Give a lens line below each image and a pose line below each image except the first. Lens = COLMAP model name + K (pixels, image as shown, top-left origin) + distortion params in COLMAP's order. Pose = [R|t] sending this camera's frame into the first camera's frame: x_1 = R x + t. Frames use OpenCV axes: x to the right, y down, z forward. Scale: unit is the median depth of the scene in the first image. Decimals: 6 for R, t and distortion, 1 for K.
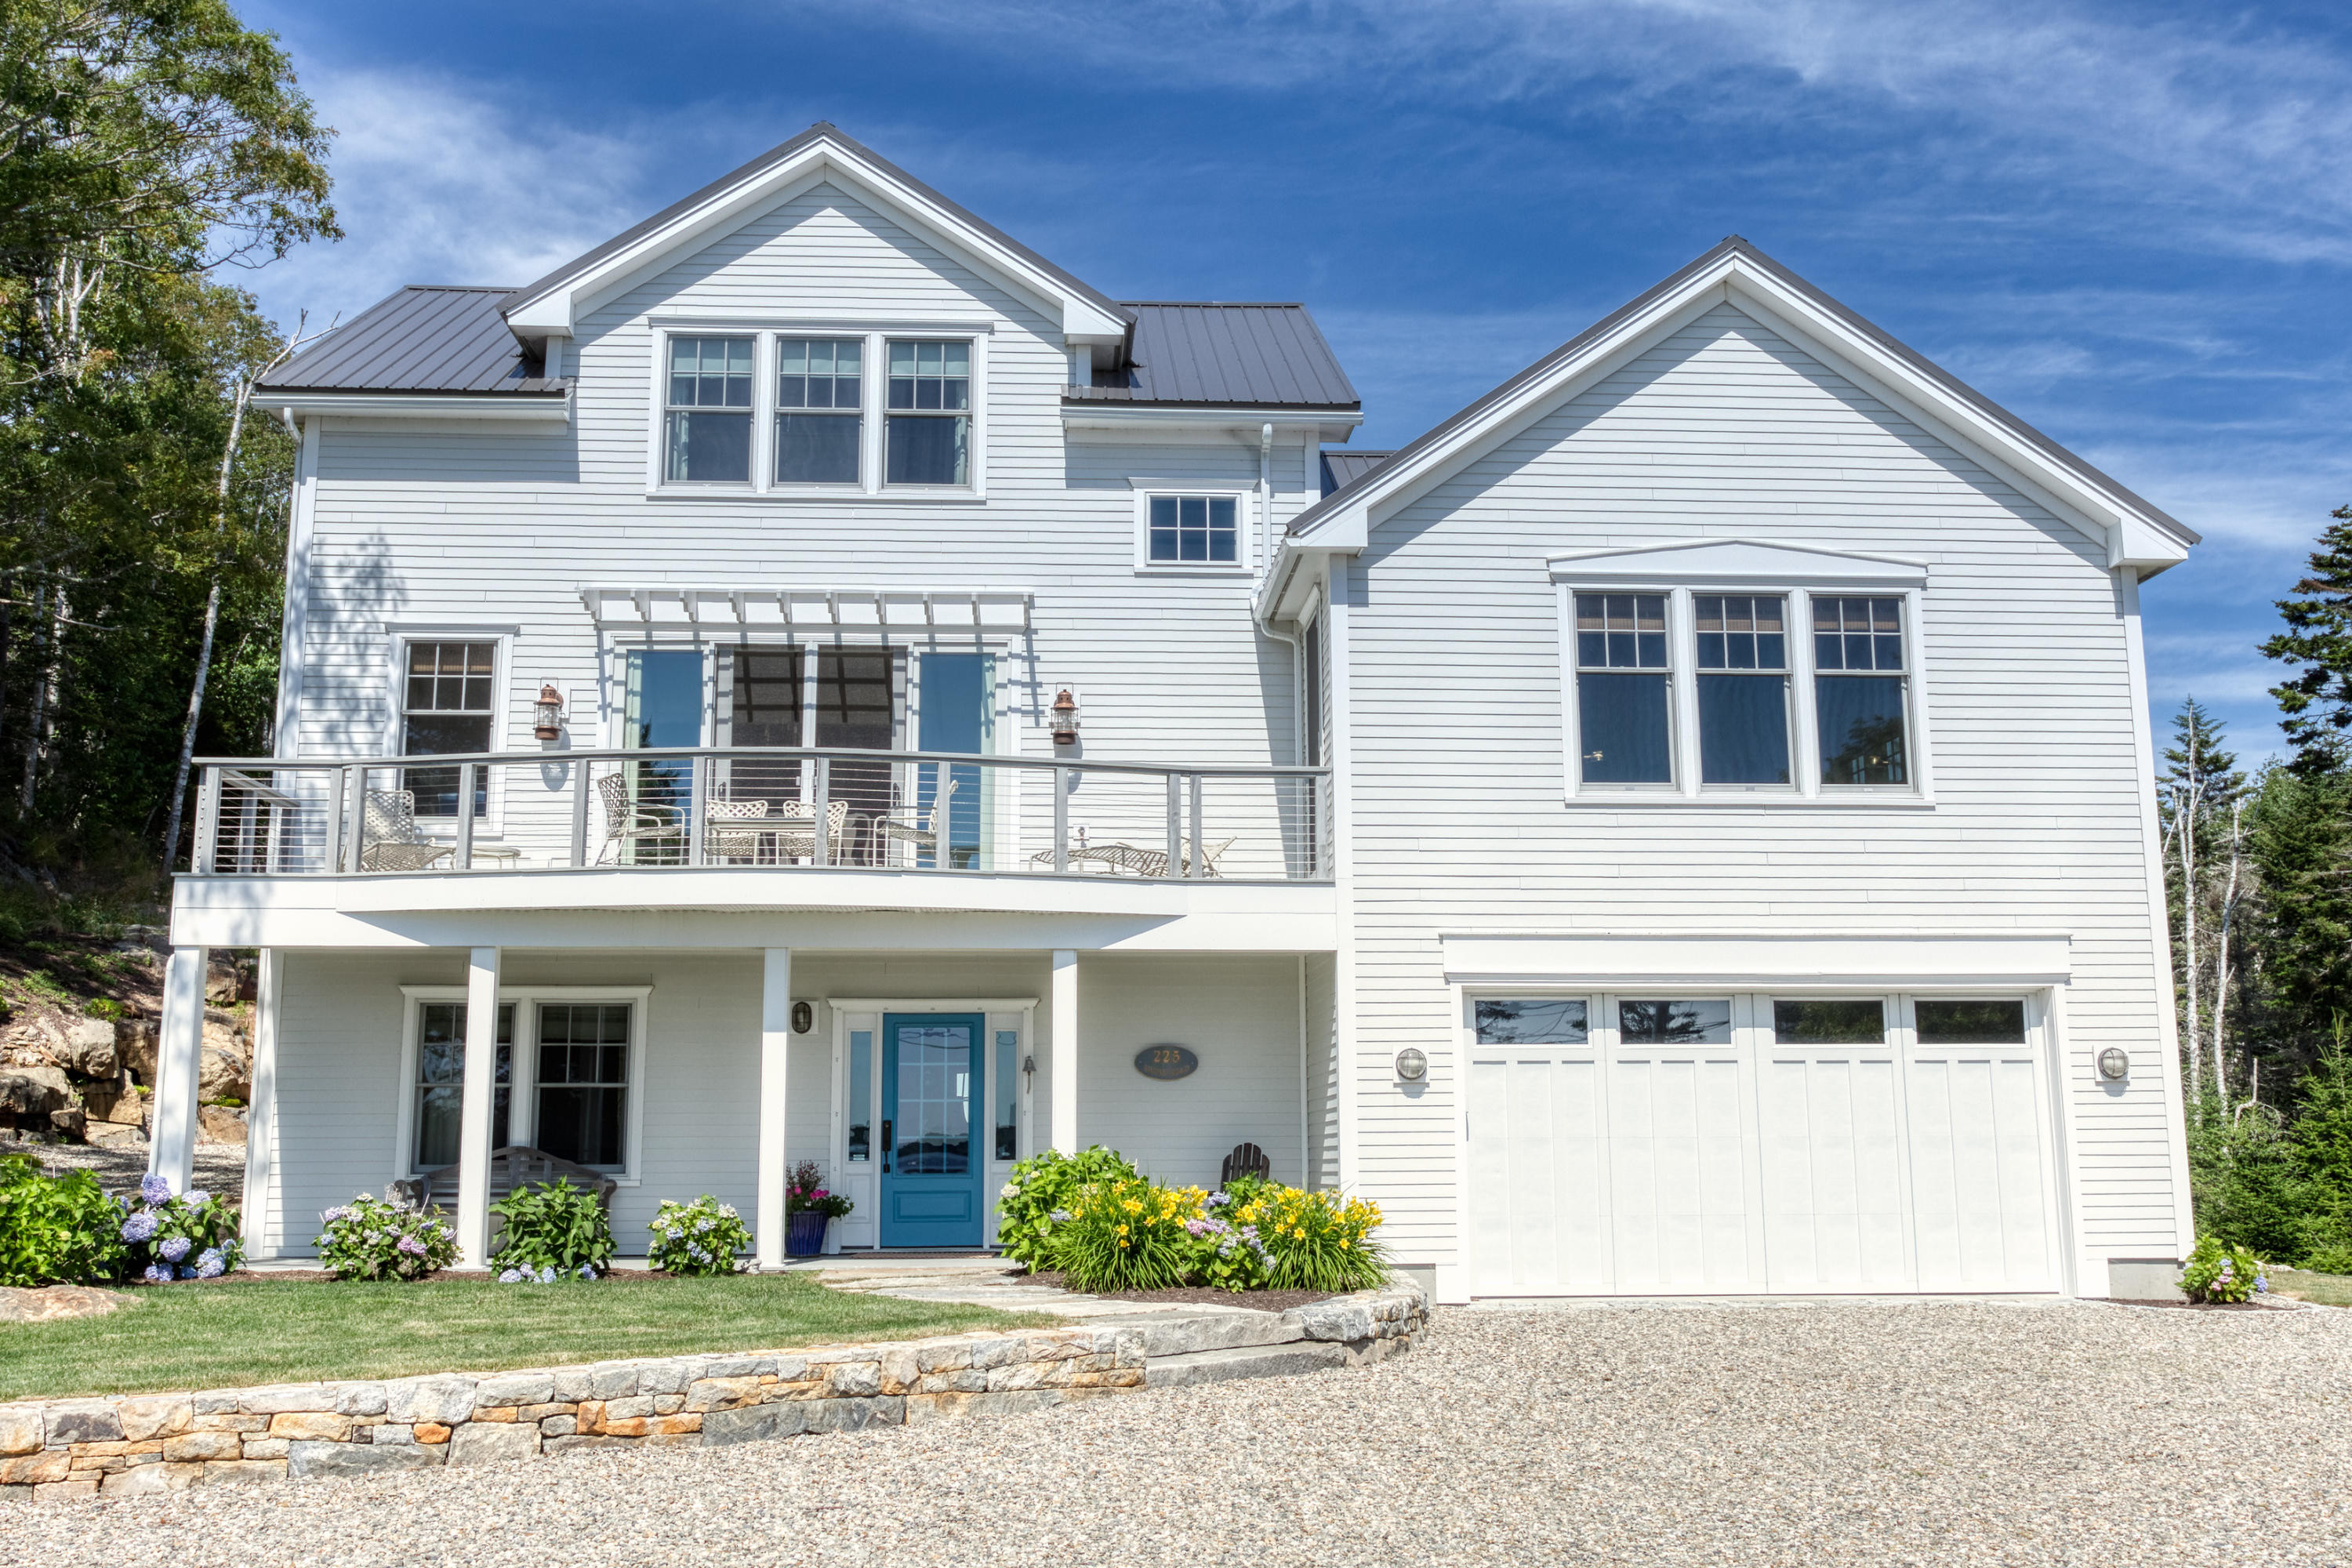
lens RADIAL K [[2200.0, 0, 1176.0], [0, 2200.0, 784.0], [0, 0, 1]] dist [-0.018463, -0.006754]
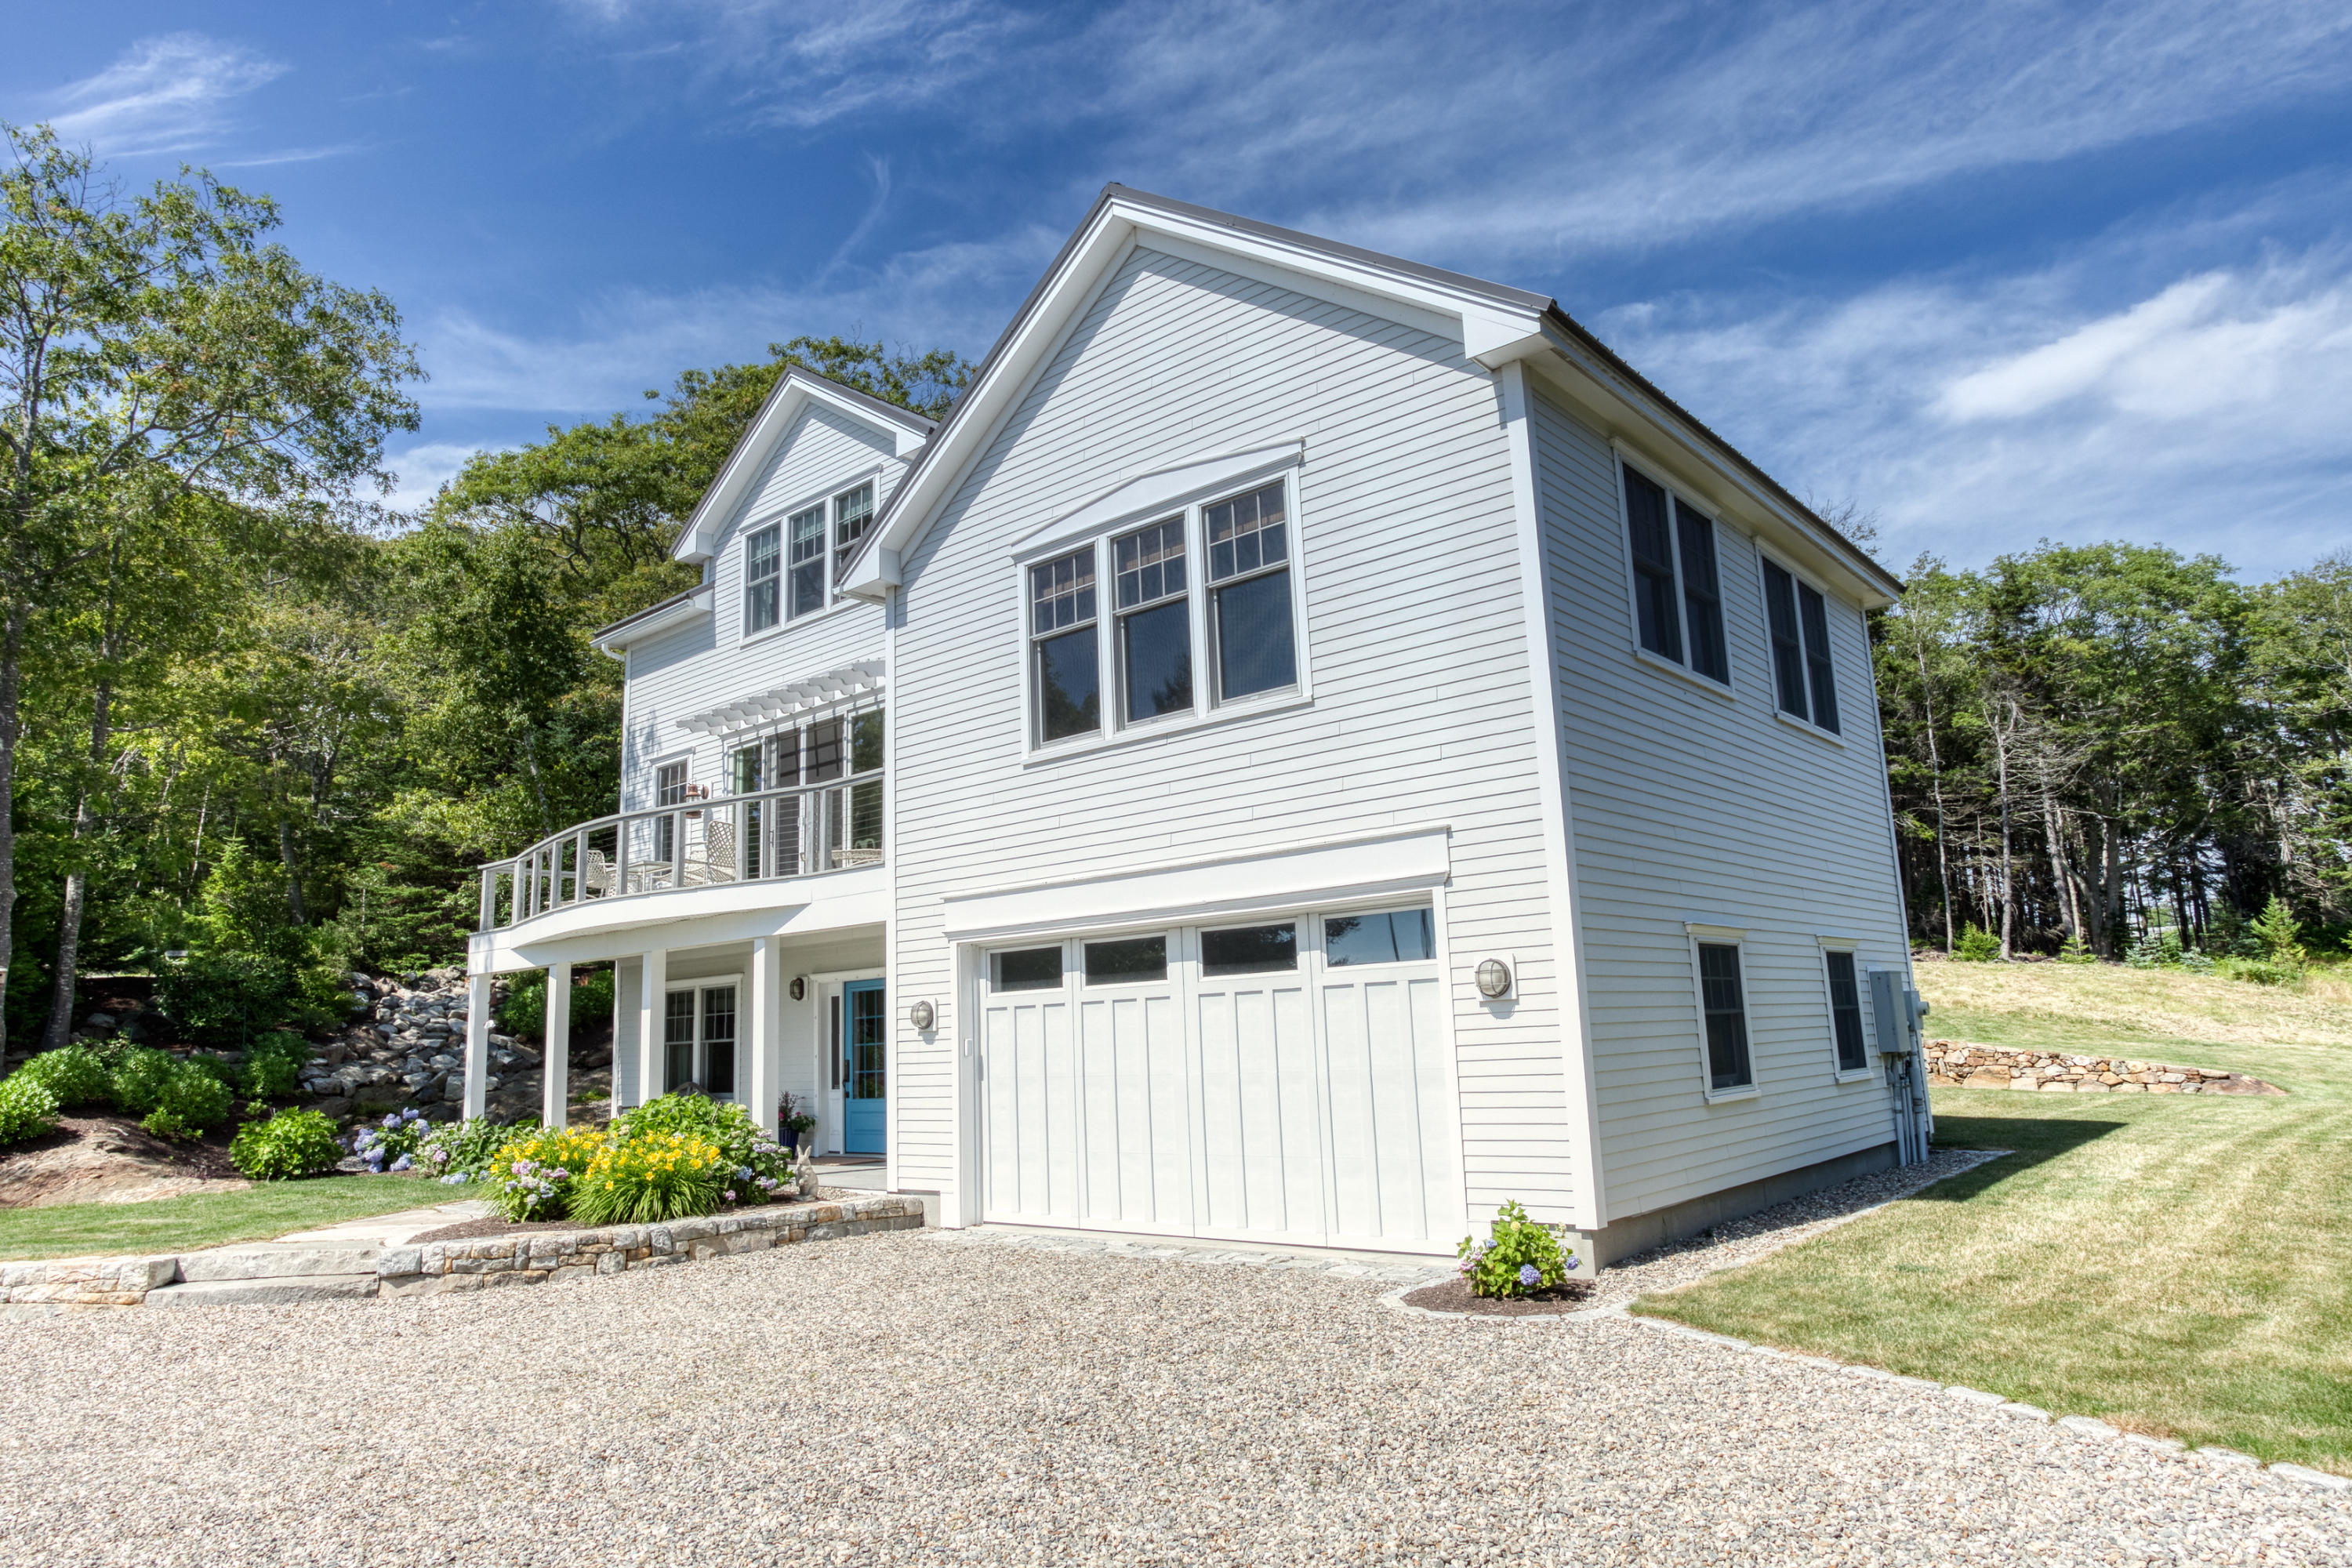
lens RADIAL K [[1448.7, 0, 1176.0], [0, 1448.7, 784.0], [0, 0, 1]] dist [-0.054195, 0.027997]
pose [[0.715503, -0.147689, -0.682821, 0.698399], [0.156884, 0.986403, -0.048959, 0.062796], [0.680767, -0.072093, 0.728944, 0.523203]]
